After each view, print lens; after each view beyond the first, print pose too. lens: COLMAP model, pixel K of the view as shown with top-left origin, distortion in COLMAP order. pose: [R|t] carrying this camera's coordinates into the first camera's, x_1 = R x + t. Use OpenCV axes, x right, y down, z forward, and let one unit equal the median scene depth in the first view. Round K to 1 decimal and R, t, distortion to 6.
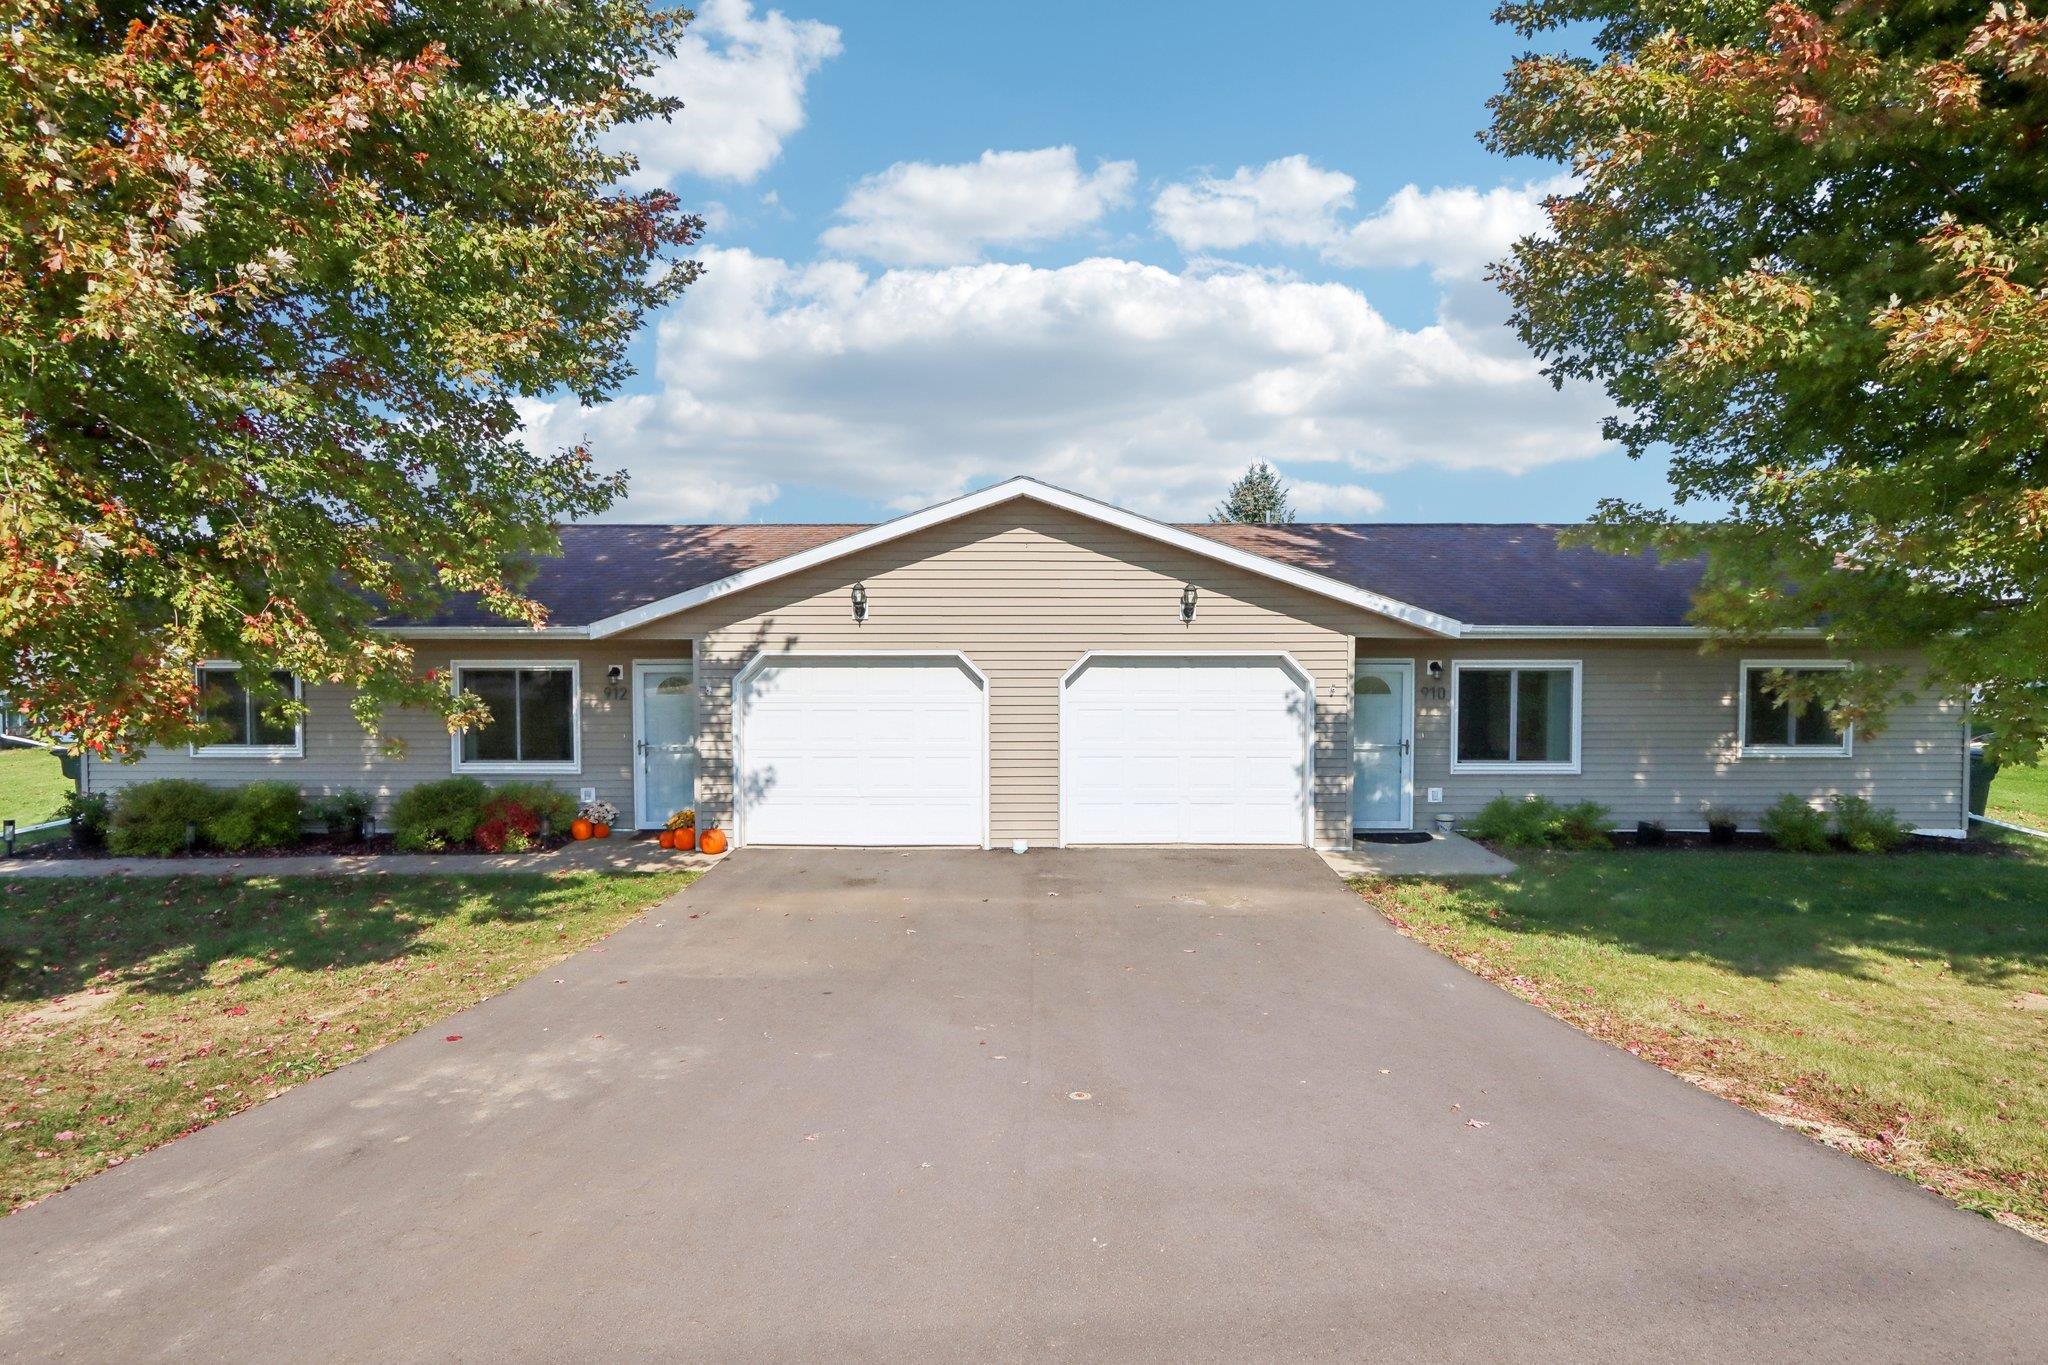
lens RADIAL K [[1198.7, 0, 1024.0], [0, 1198.7, 682.5], [0, 0, 1]] dist [-0.001066, -0.000578]
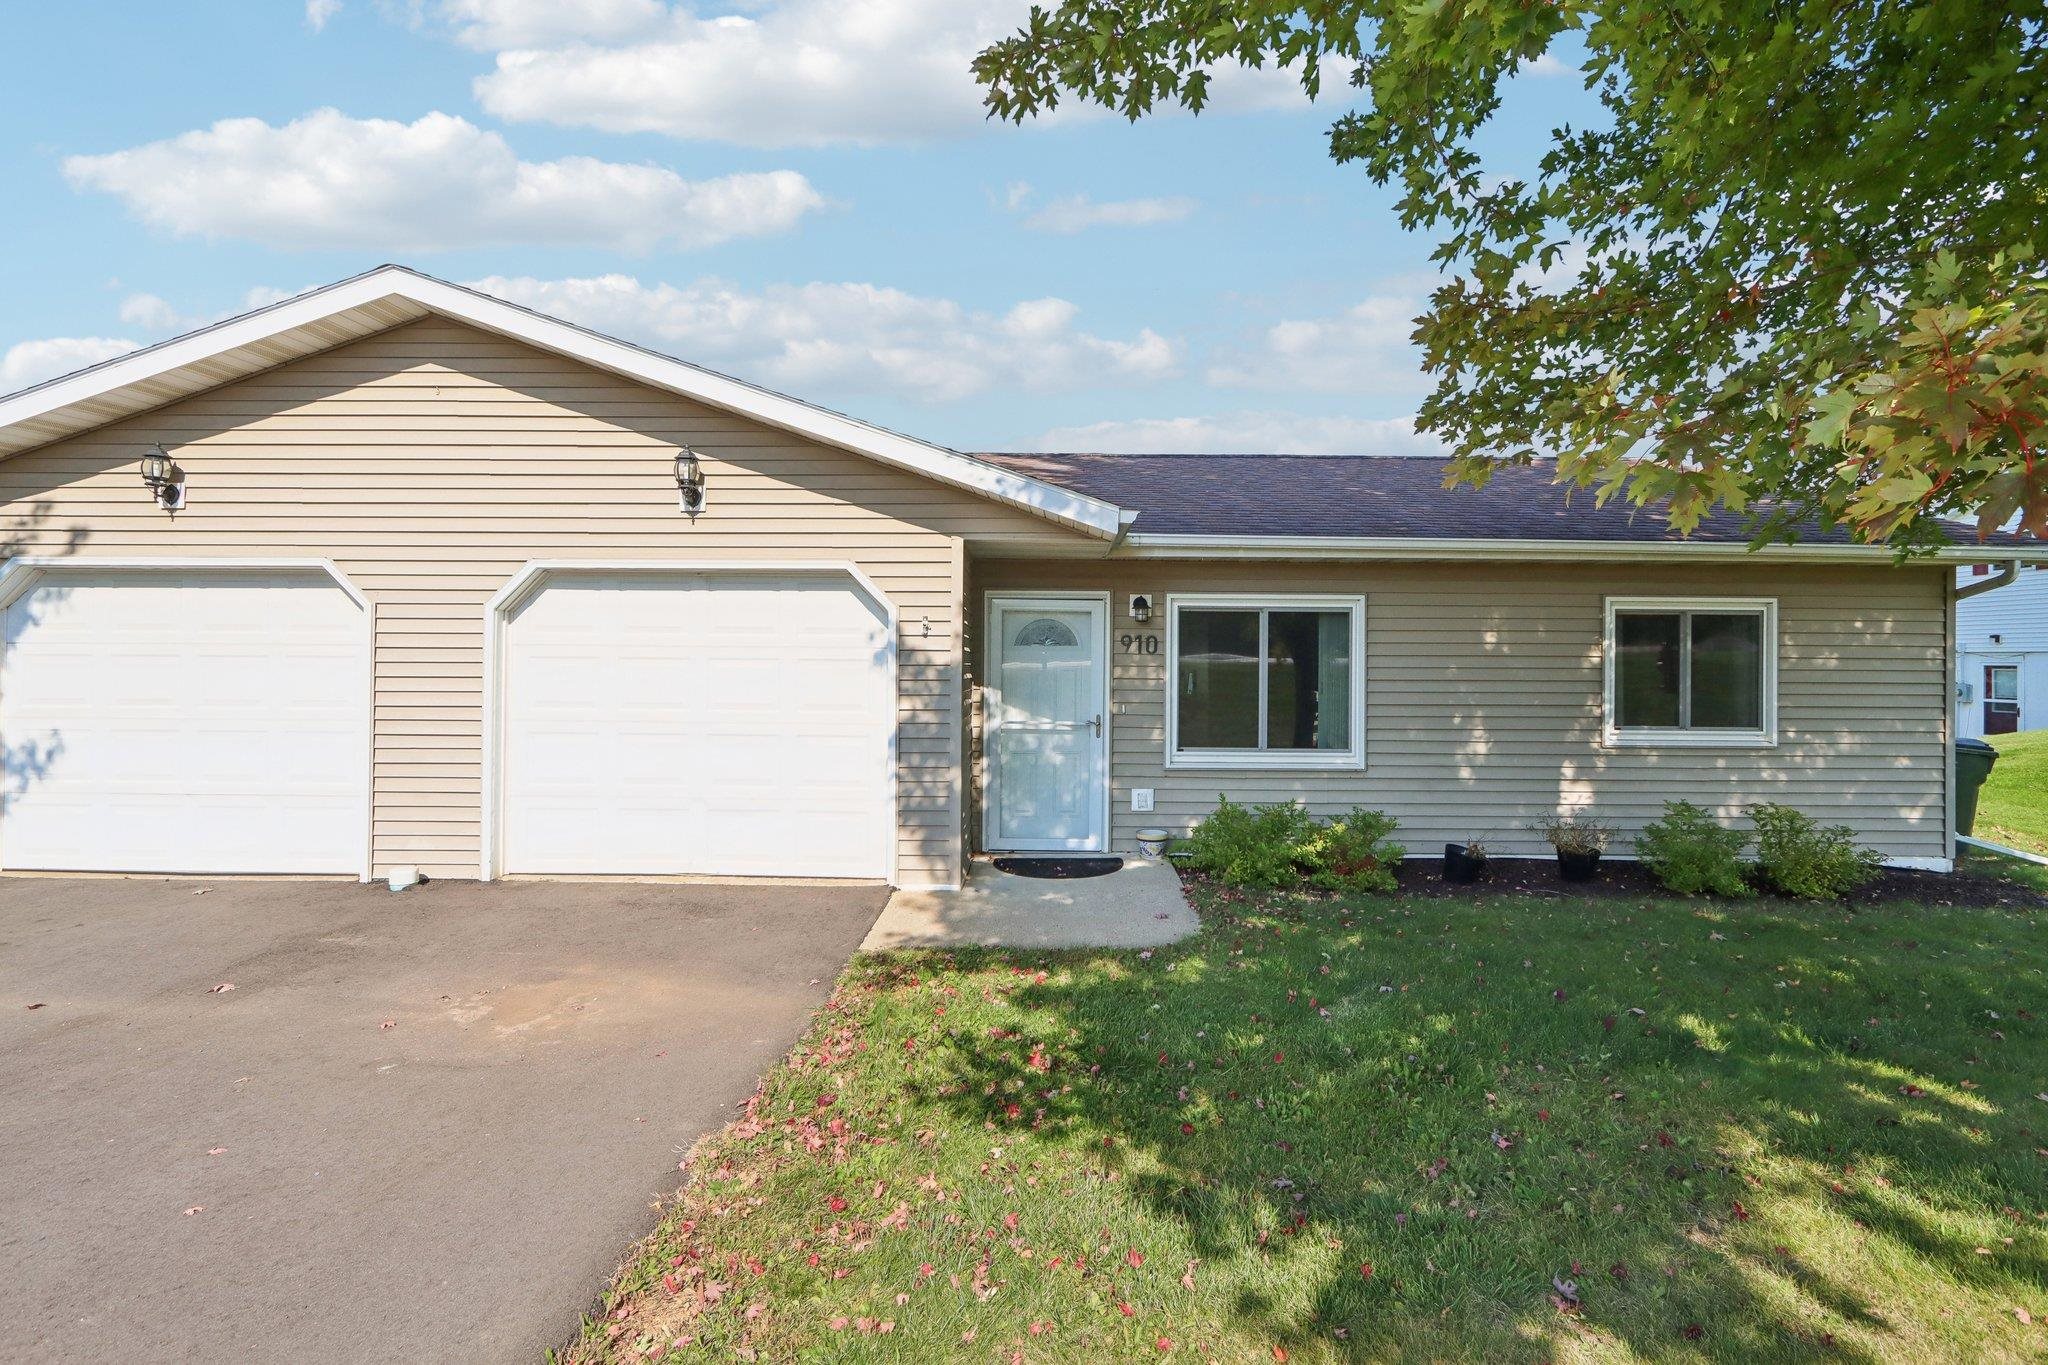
lens RADIAL K [[942.0, 0, 1103.5], [0, 942.0, 674.3], [0, 0, 1]] dist [-0.003135, -0.000068]
pose [[0.999920, 0.006805, -0.010698, 0.340140], [-0.007217, 0.999215, -0.038959, 0.047421], [0.010425, 0.039033, 0.999184, 0.501839]]
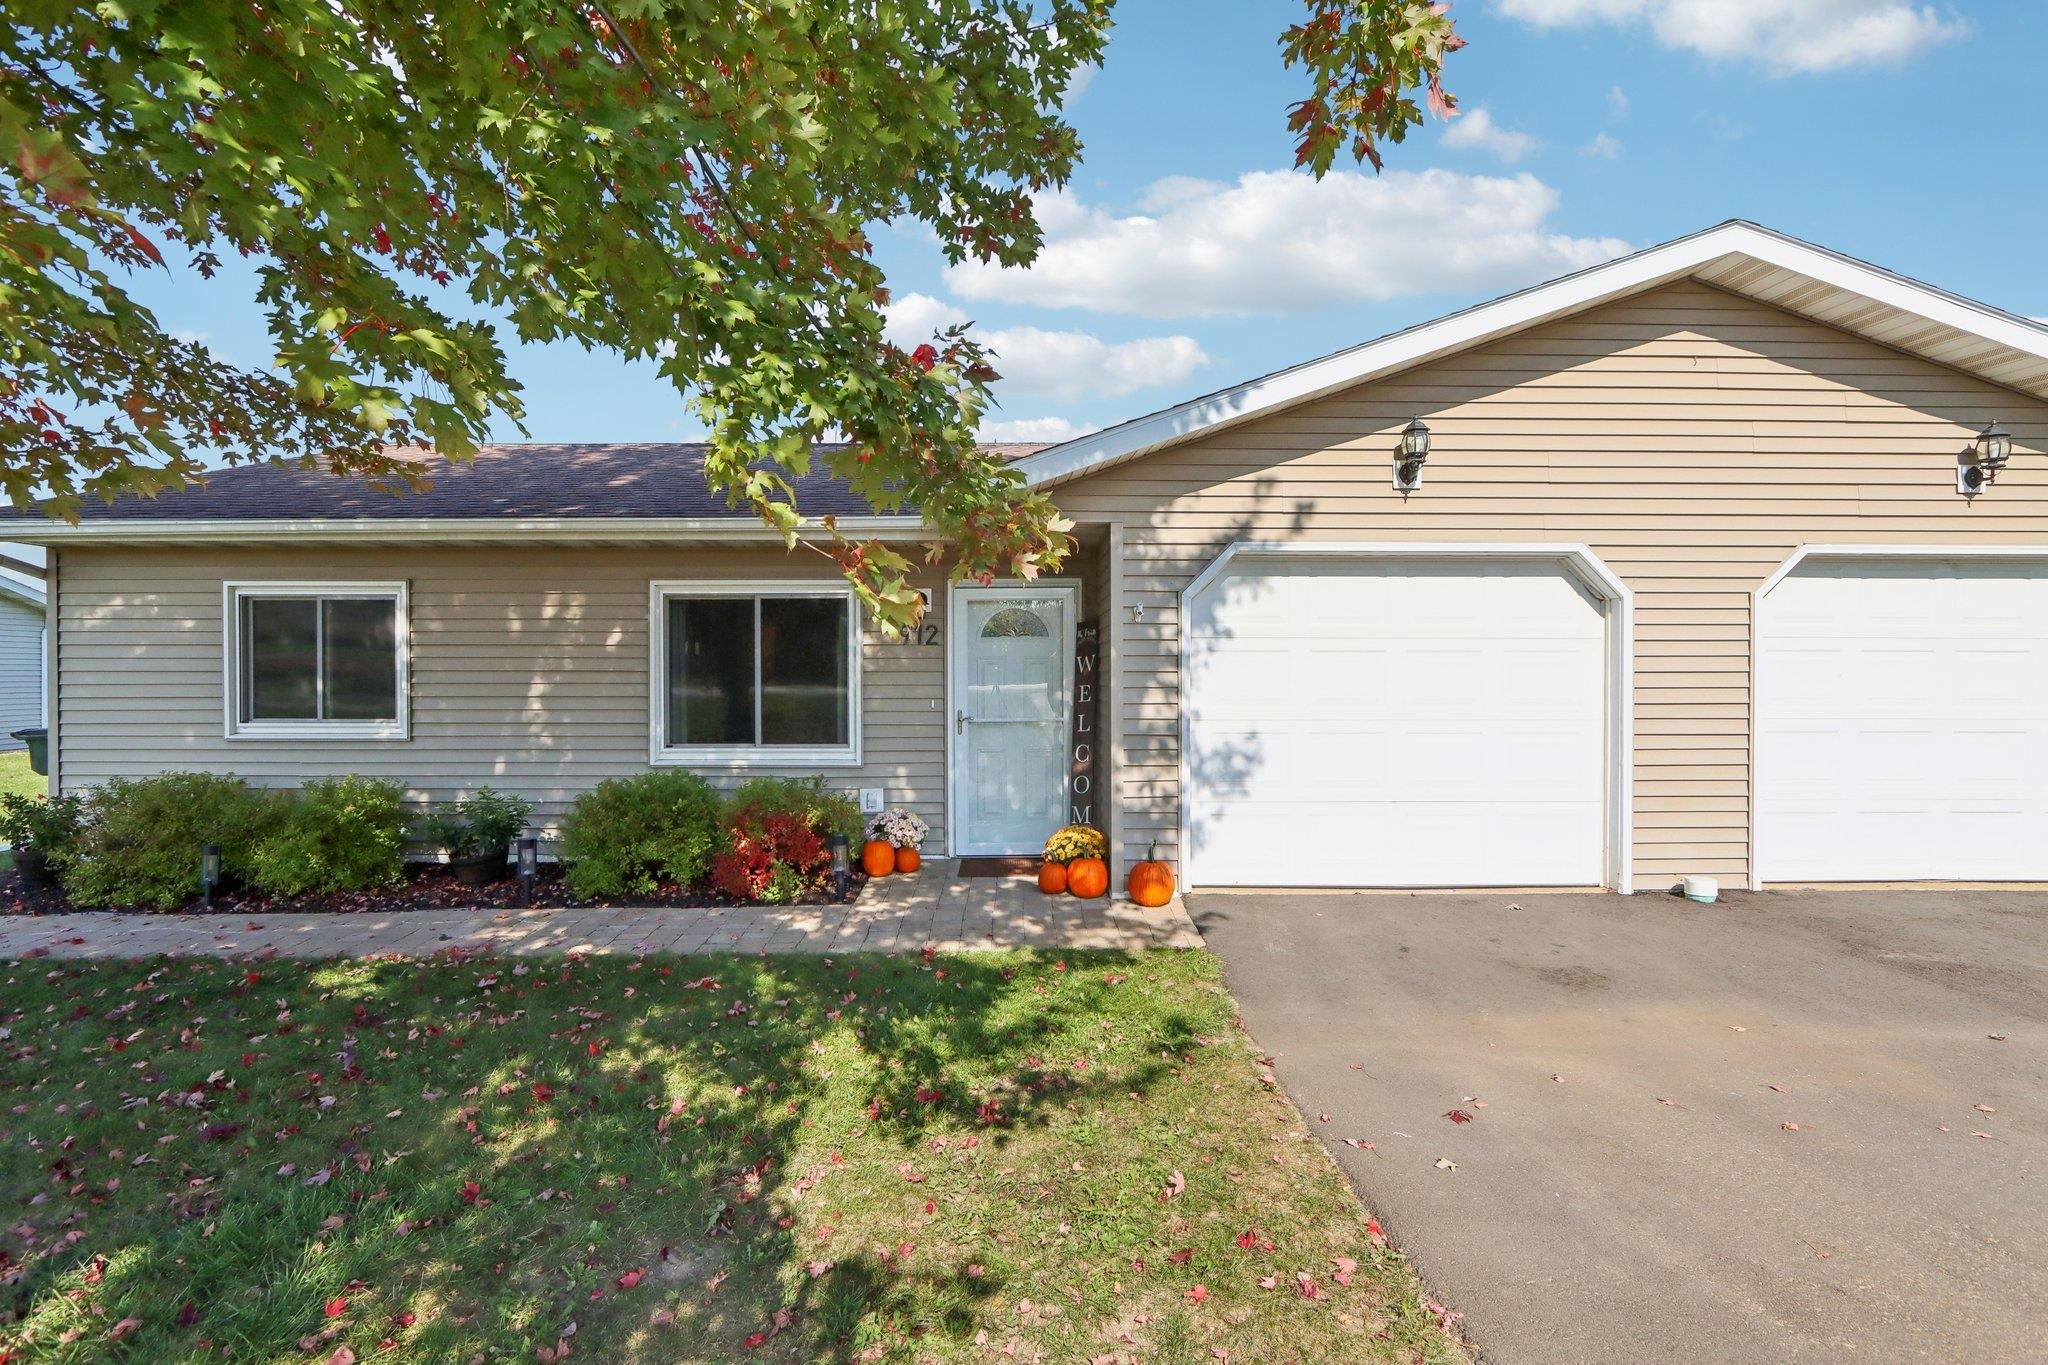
lens RADIAL K [[999.9, 0, 1016.9], [0, 999.9, 682.6], [0, 0, 1]] dist [-0.013005, 0.000308]
pose [[0.999800, 0.000284, 0.019993, -0.319842], [0.000185, 0.999725, -0.023470, 0.048609], [-0.019994, 0.023469, 0.999525, 0.515322]]
